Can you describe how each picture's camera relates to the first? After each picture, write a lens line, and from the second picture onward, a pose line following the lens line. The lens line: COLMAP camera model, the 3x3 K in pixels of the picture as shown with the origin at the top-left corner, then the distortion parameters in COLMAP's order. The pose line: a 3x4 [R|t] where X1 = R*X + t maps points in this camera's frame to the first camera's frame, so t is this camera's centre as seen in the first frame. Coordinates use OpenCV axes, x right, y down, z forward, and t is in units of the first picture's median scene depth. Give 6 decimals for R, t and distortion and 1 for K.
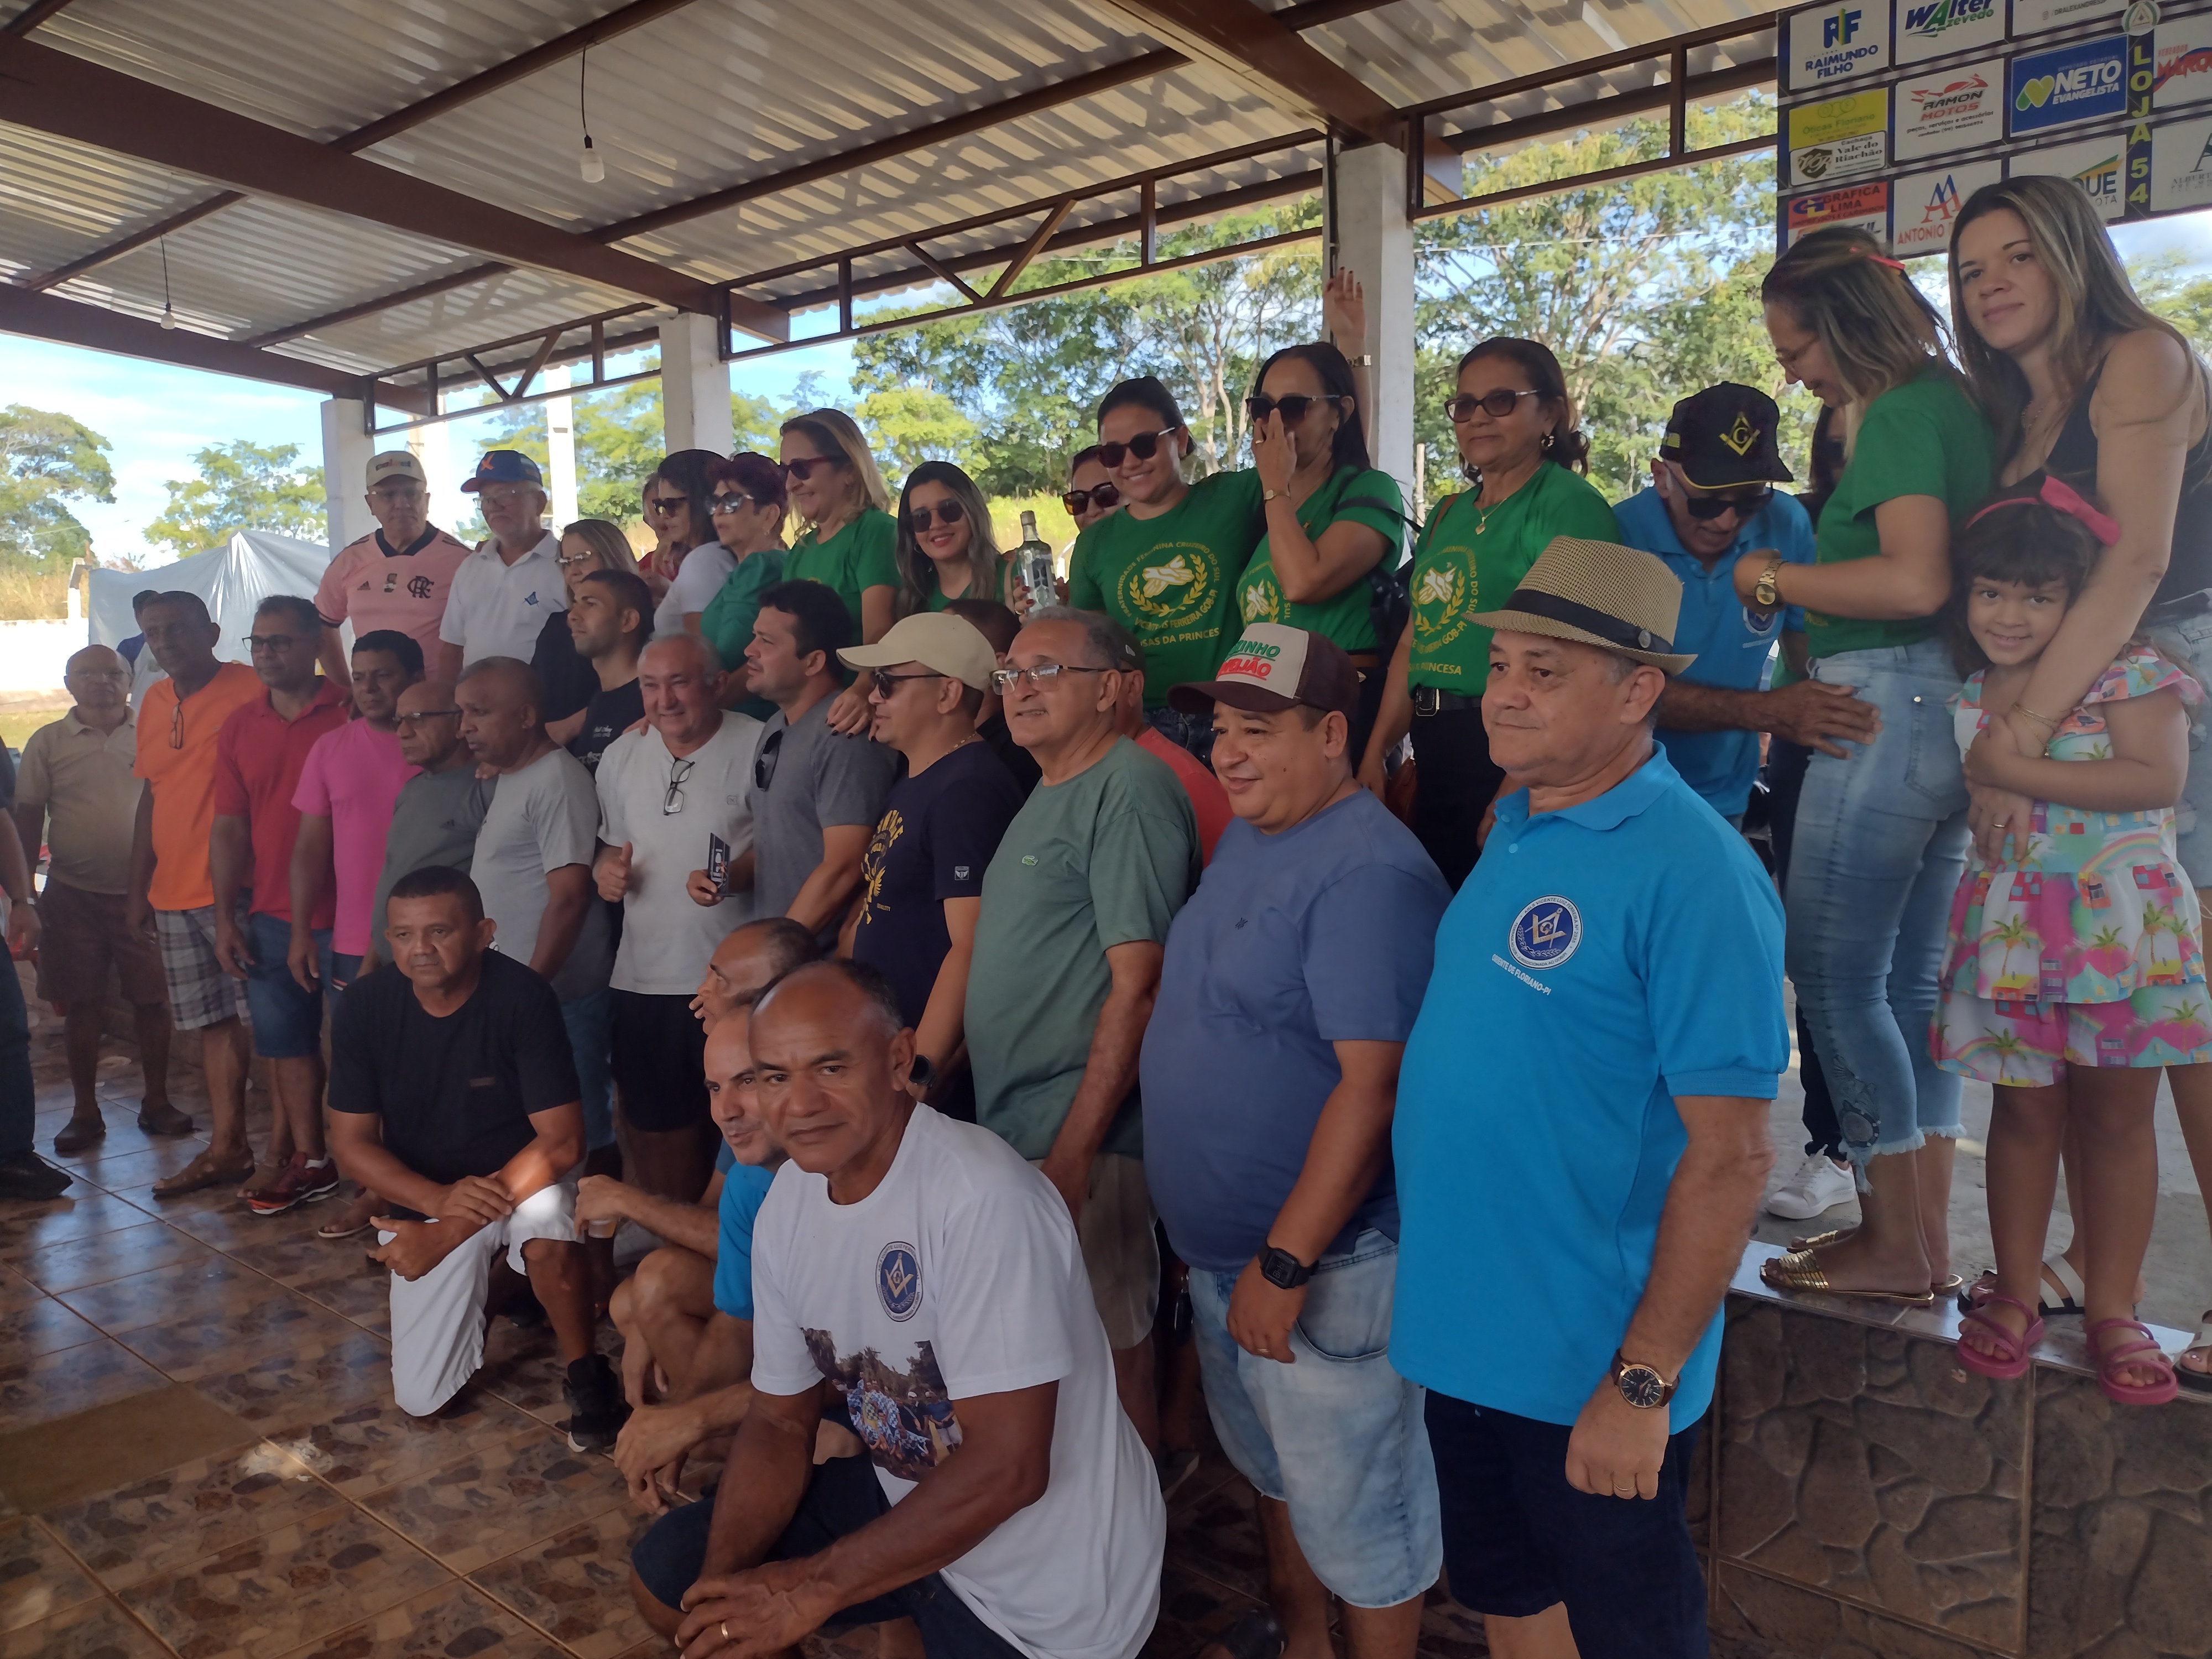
lens RADIAL K [[1679.9, 0, 1089.8], [0, 1679.9, 822.2], [0, 0, 1]] dist [0.033361, -0.039342]
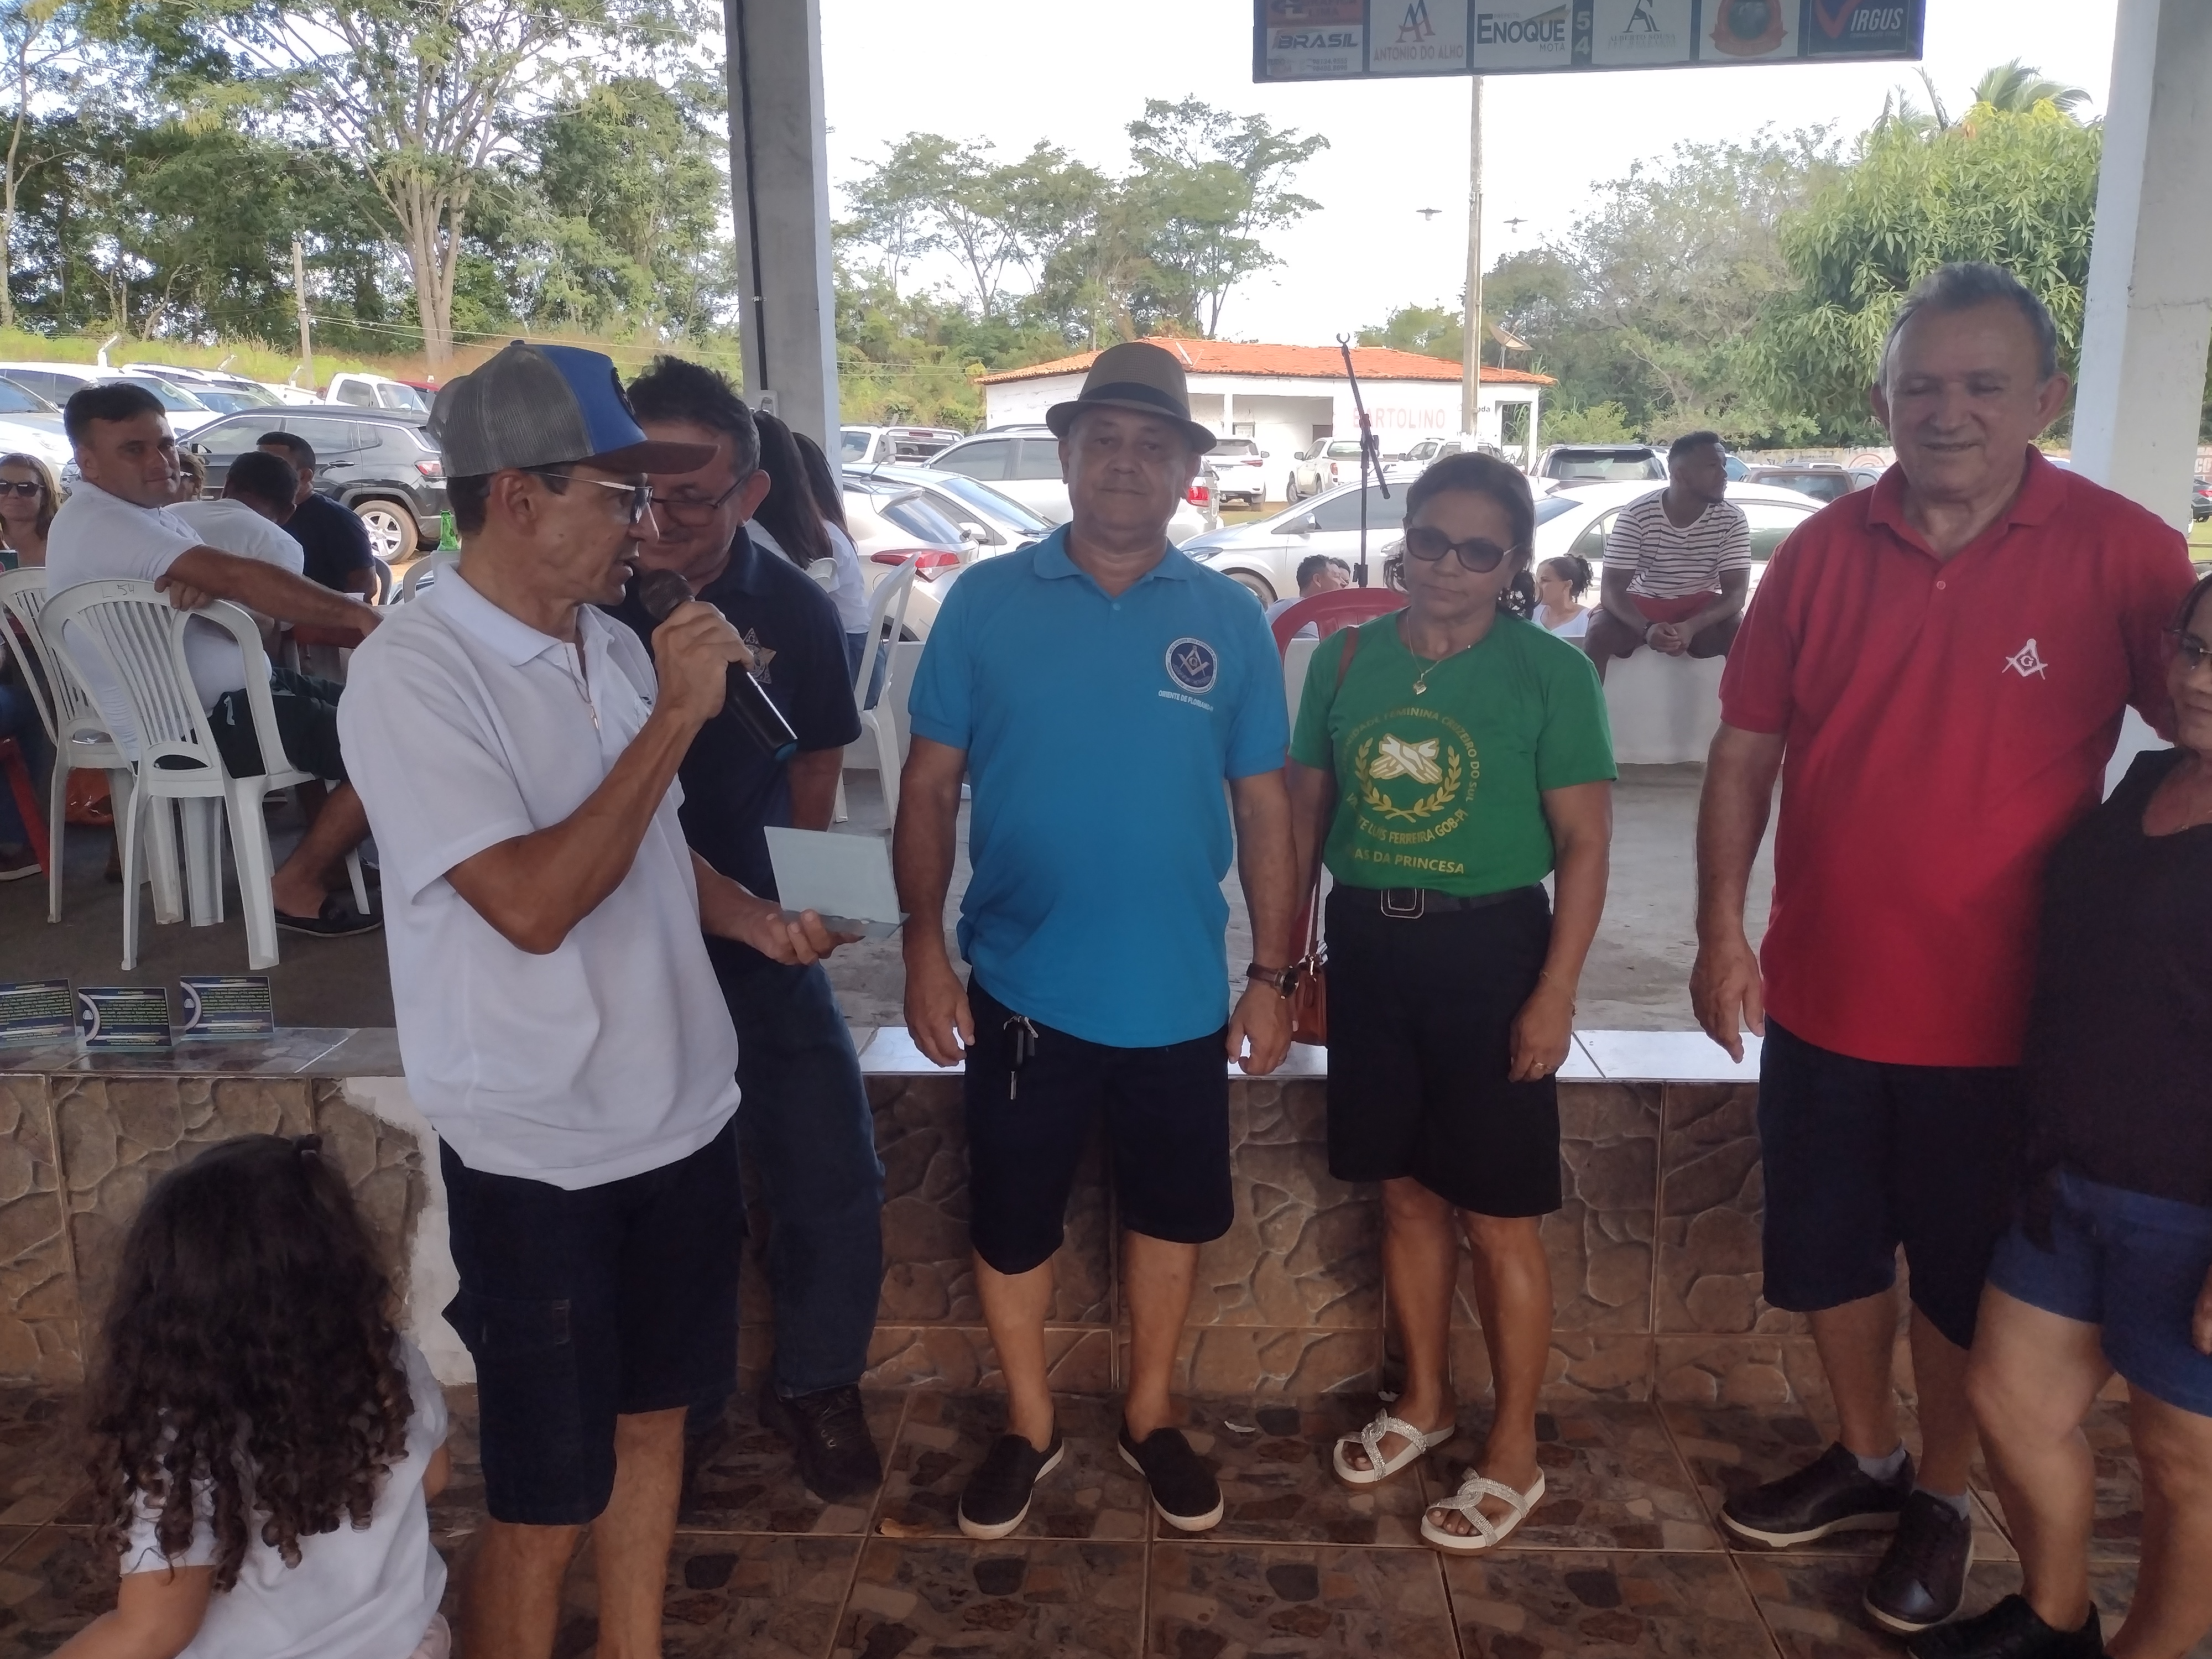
lens RADIAL K [[1679.9, 0, 1115.9], [0, 1679.9, 855.7], [0, 0, 1]] dist [0.033361, -0.039342]
pose [[0.777148, -0.125495, 0.616678, -0.245662], [0.056586, 0.989881, 0.130131, -0.008922], [-0.626769, -0.066236, 0.776385, 0.213136]]
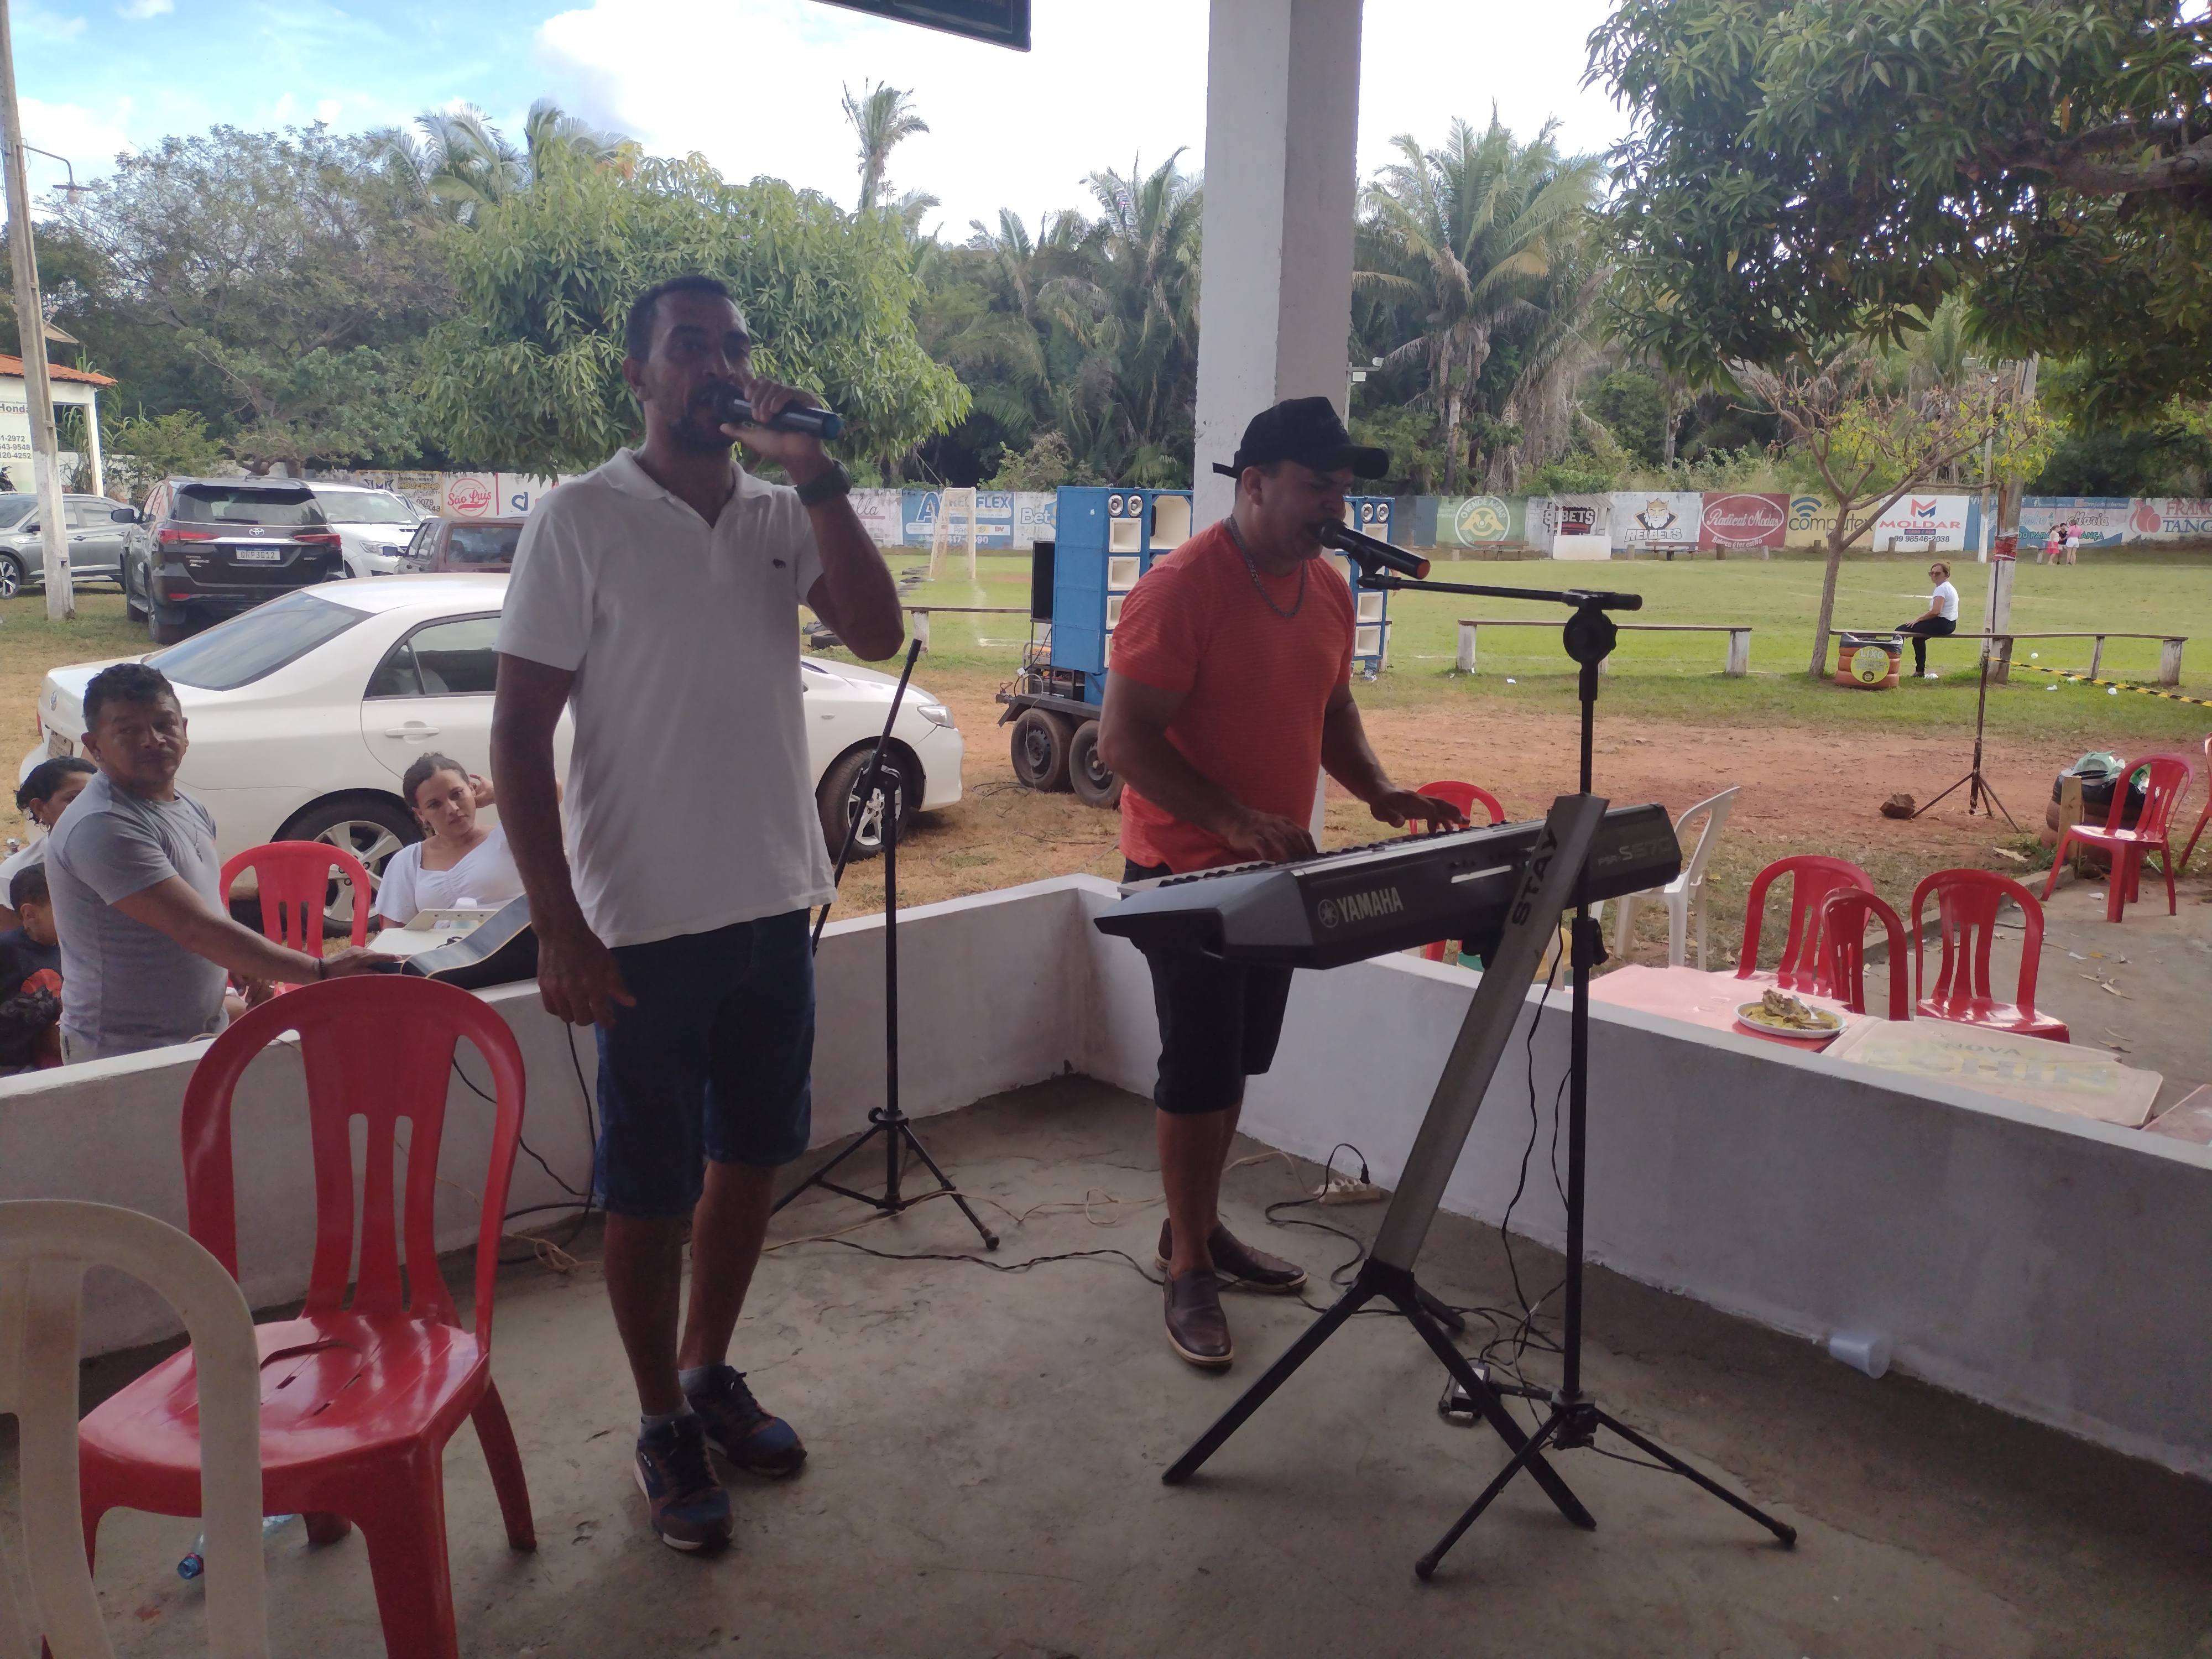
lens RADIAL K [[1679.9, 0, 1082.1], [0, 1679.9, 825.3], [0, 0, 1]] dist [0.033361, -0.039342]
pose [[0.119476, -0.166058, 0.978851, 0.005688], [0.072764, 0.984727, 0.158174, -0.091593], [-0.990167, 0.052328, 0.129734, 0.530354]]
